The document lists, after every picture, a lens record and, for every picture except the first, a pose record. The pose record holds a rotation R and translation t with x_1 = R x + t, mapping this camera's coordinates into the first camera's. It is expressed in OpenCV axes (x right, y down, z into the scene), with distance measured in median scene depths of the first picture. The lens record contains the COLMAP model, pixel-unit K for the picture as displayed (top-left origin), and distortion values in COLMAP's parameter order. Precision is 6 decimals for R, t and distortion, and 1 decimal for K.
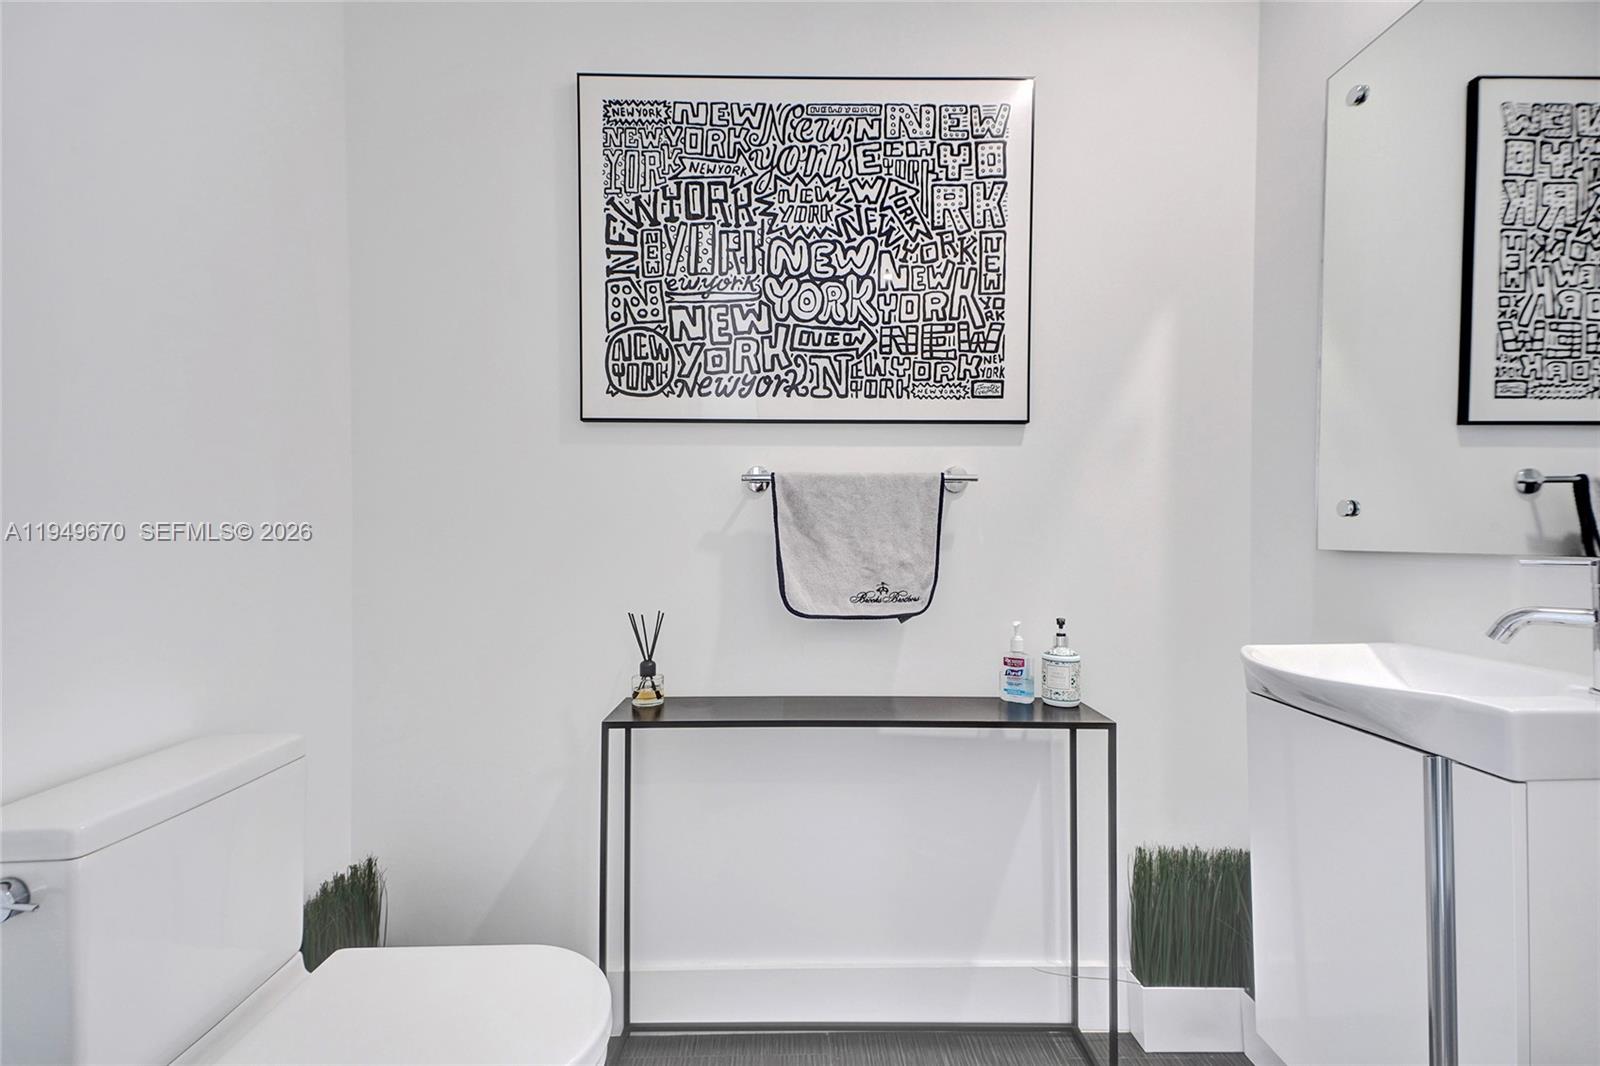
lens RADIAL K [[717.7, 0, 797.3], [0, 717.7, 528.9], [0, 0, 1]] dist [-0.020302, 0.006224]
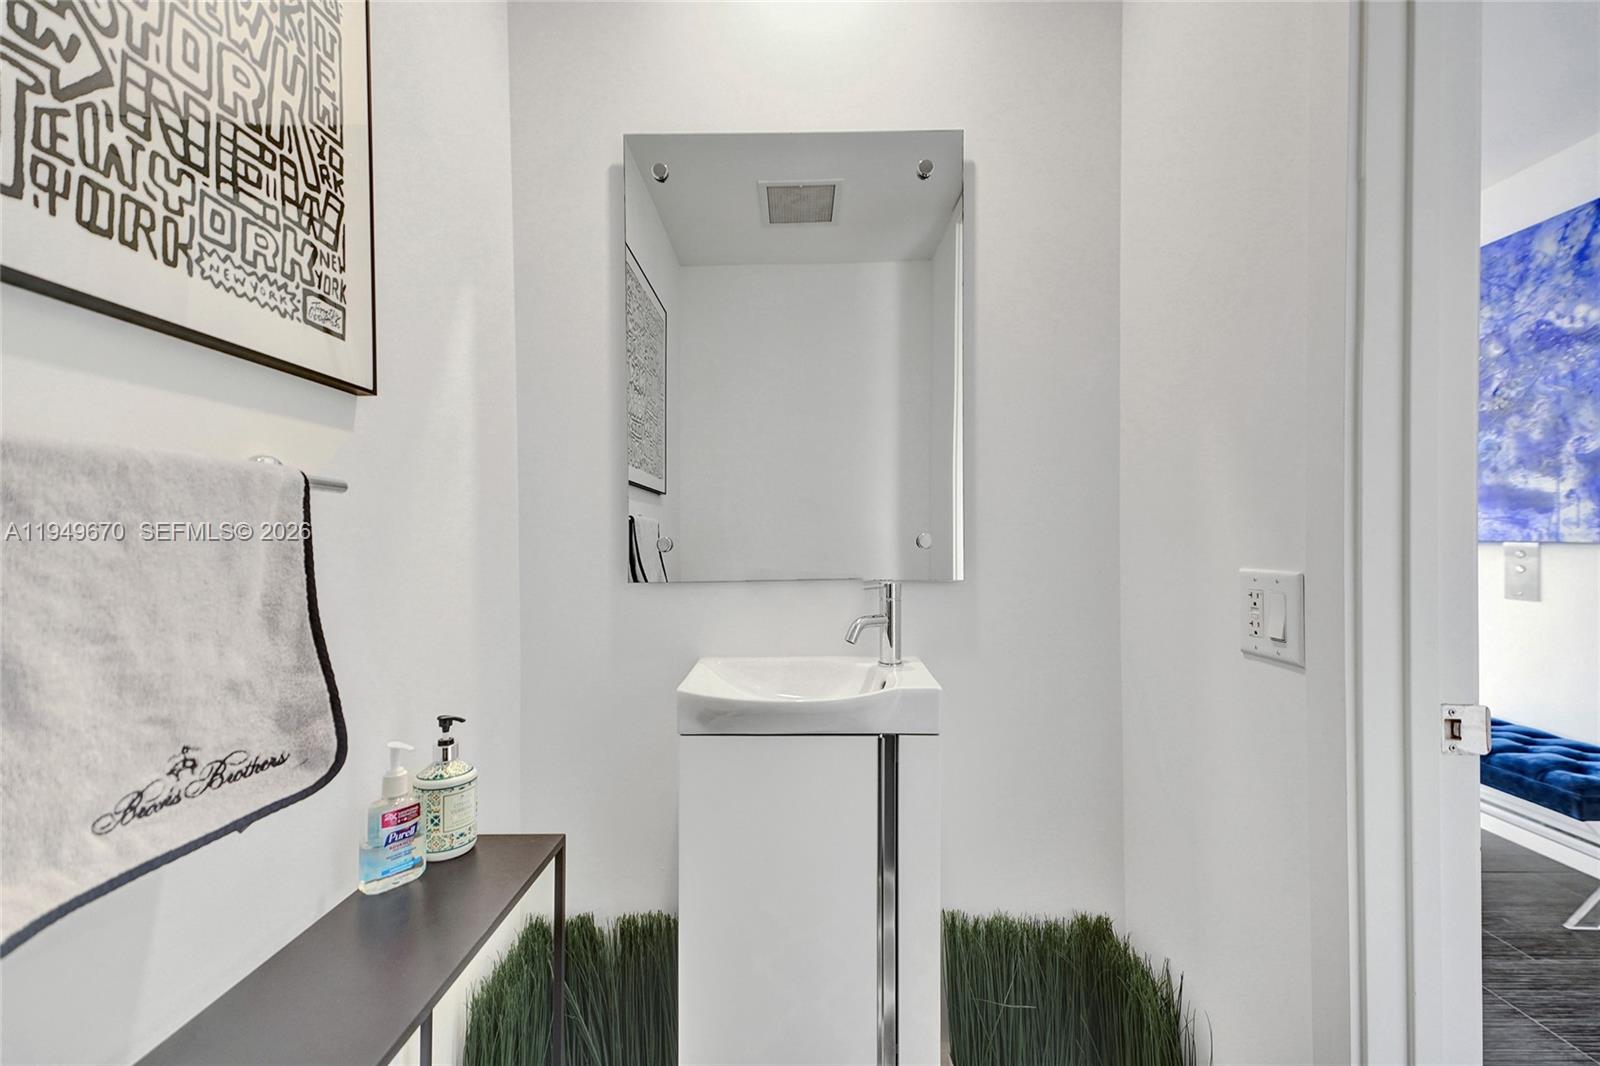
lens RADIAL K [[682.1, 0, 800.8], [0, 682.1, 537.0], [0, 0, 1]] dist [-0.000251, -0.001467]
pose [[0.008092, -0.003144, 0.999962, -0.227333], [0.001544, 0.999994, 0.003132, -0.034702], [-0.999966, 0.001519, 0.008097, 0.651602]]
